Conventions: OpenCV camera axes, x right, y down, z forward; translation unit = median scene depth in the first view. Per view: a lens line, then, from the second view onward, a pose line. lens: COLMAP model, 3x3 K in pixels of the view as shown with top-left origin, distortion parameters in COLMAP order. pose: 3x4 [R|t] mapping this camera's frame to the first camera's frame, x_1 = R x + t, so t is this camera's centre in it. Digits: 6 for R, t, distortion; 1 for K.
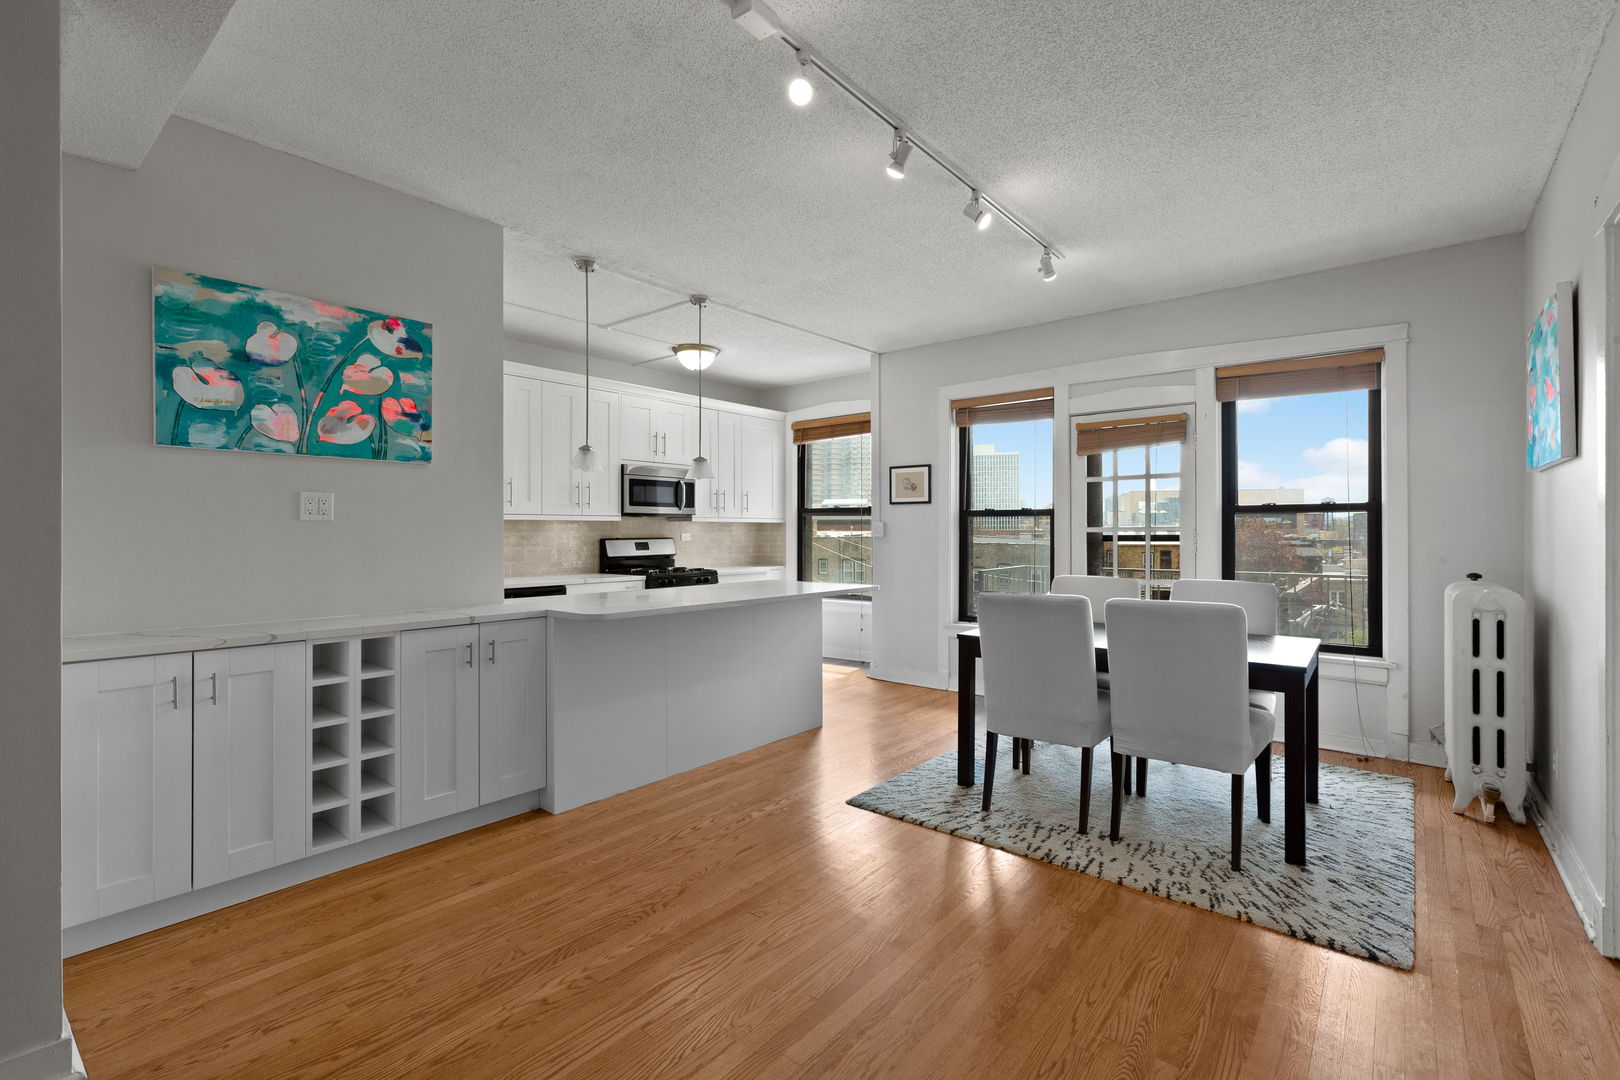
lens RADIAL K [[736.9, 0, 809.2], [0, 736.9, 534.2], [0, 0, 1]] dist [-0.020670, 0.017909]
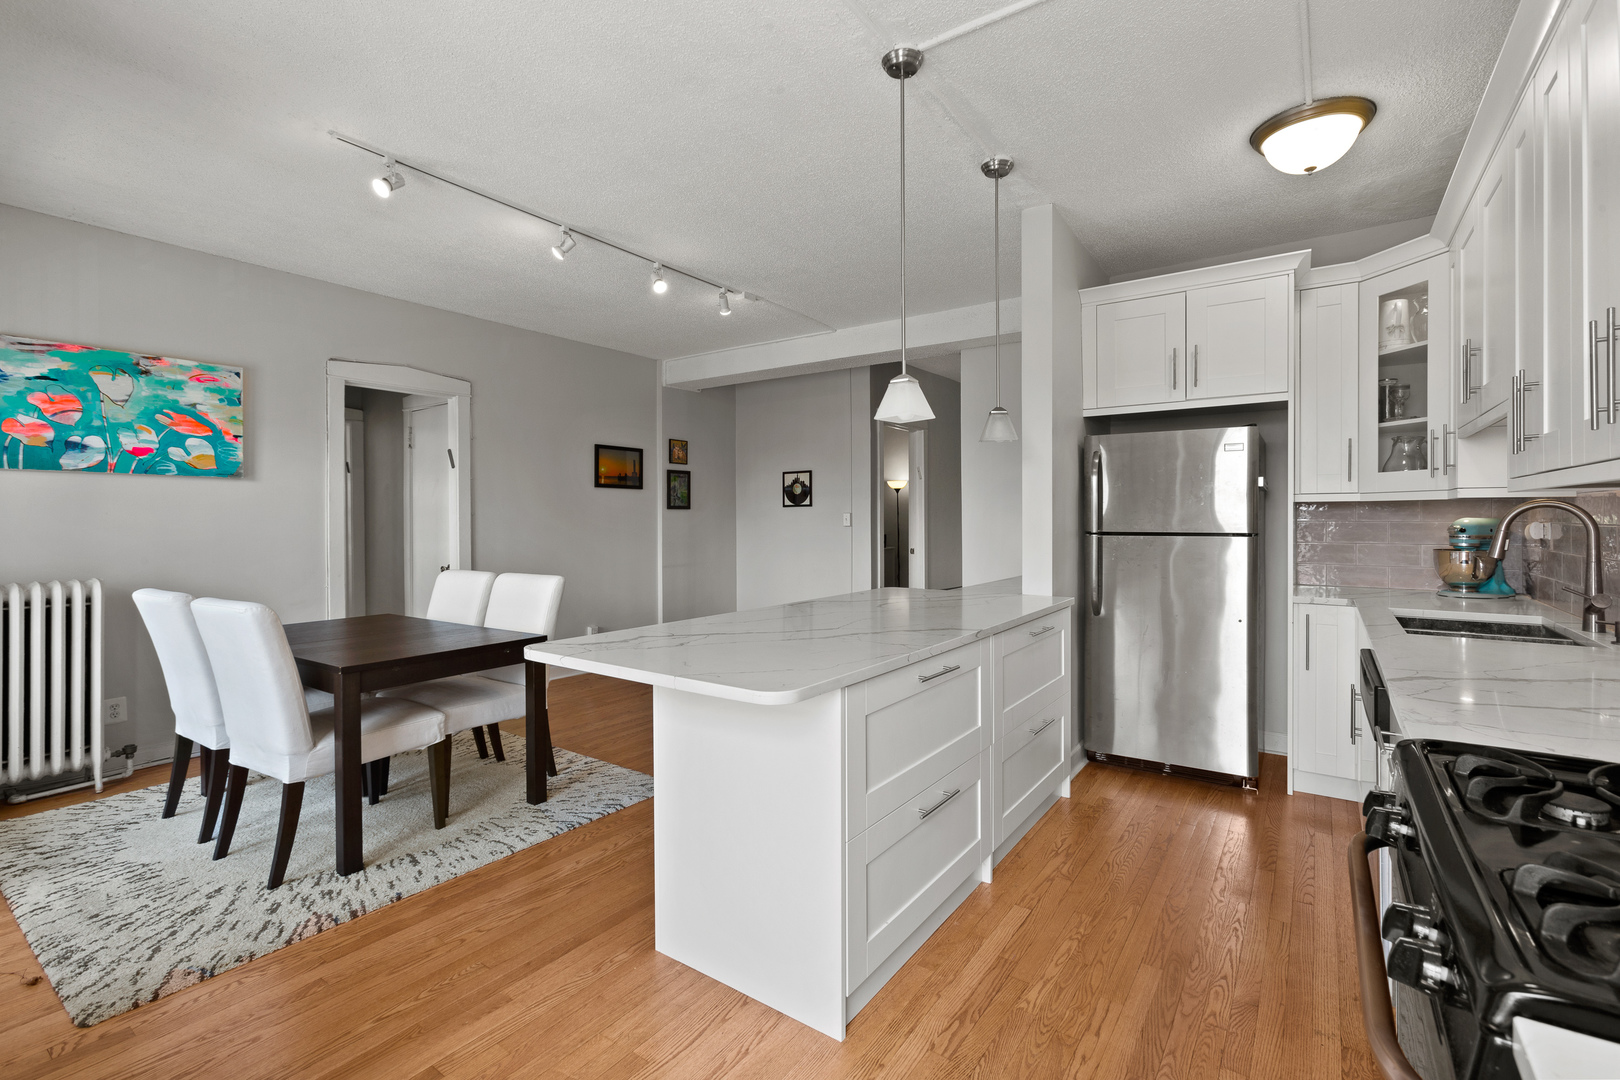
lens RADIAL K [[736.3, 0, 804.8], [0, 736.3, 515.3], [0, 0, 1]] dist [0.012434, 0.000011]
pose [[-0.997589, 0.006699, -0.069081, -0.056520], [0.006603, 0.999977, 0.001619, -0.013201], [0.069090, 0.001159, -0.997610, 1.955212]]
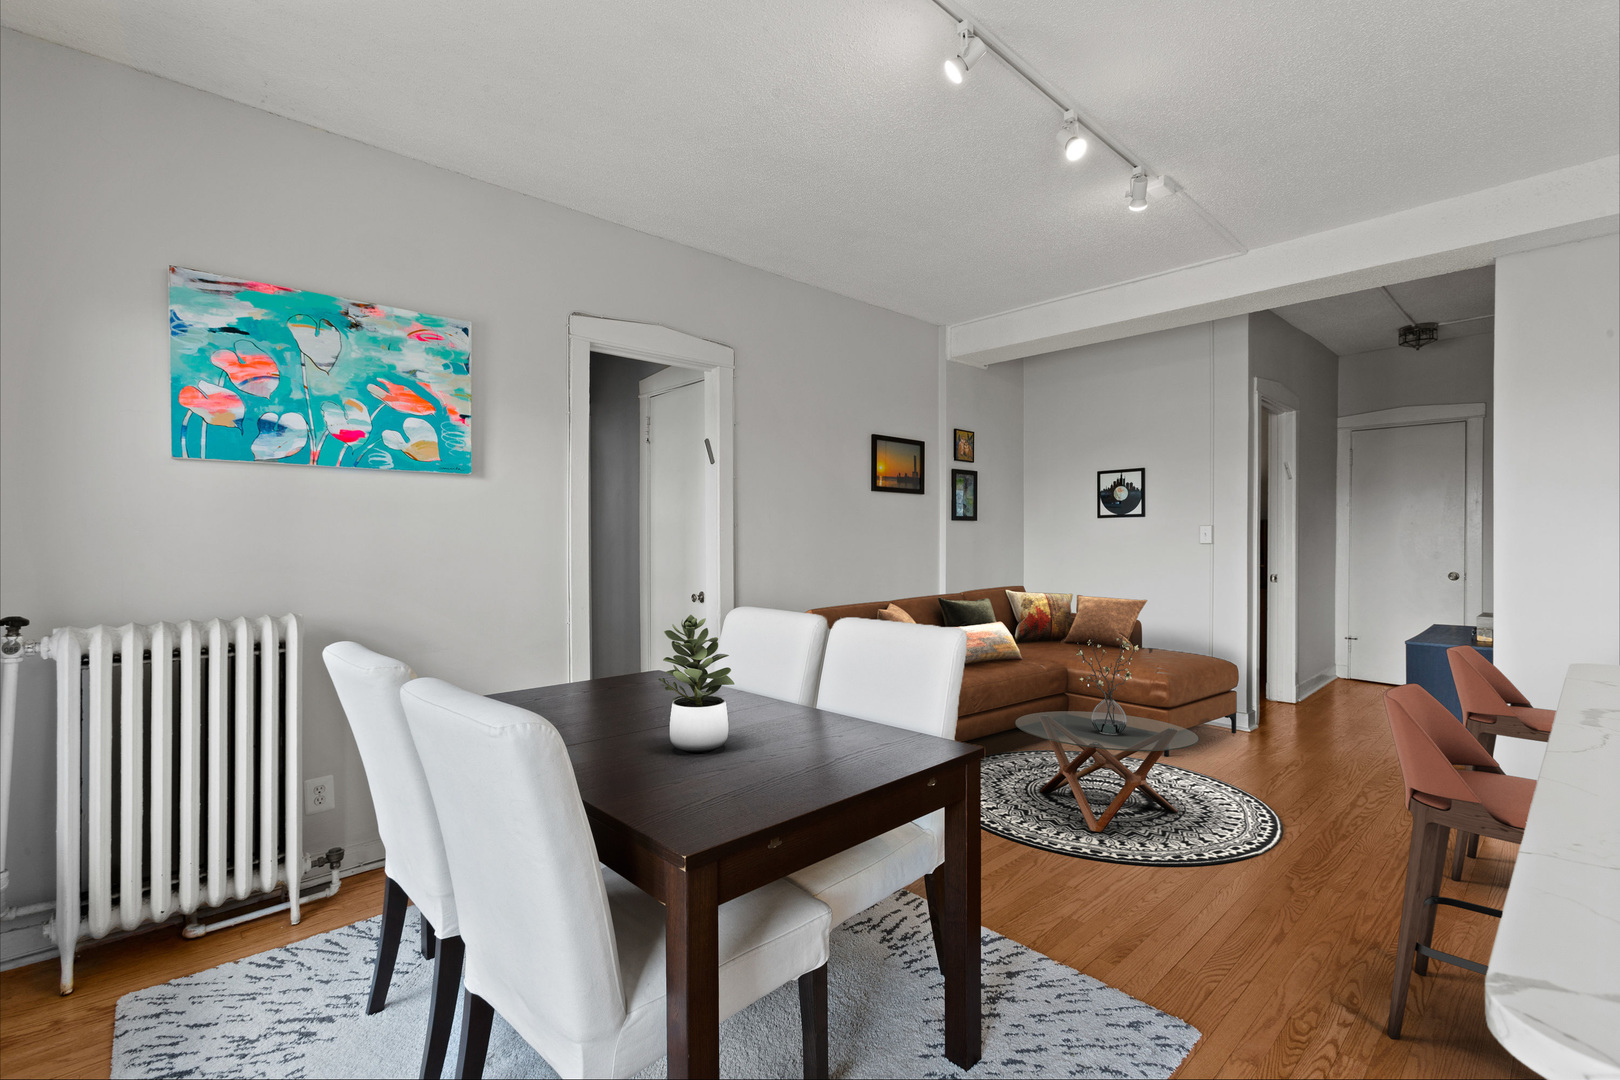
lens RADIAL K [[736.9, 0, 809.2], [0, 736.9, 534.2], [0, 0, 1]] dist [-0.020670, 0.017909]
pose [[-0.991220, 0.004241, 0.132159, 0.252196], [0.004731, 0.999983, 0.003396, -0.007919], [-0.132142, 0.003992, -0.991223, 1.509254]]
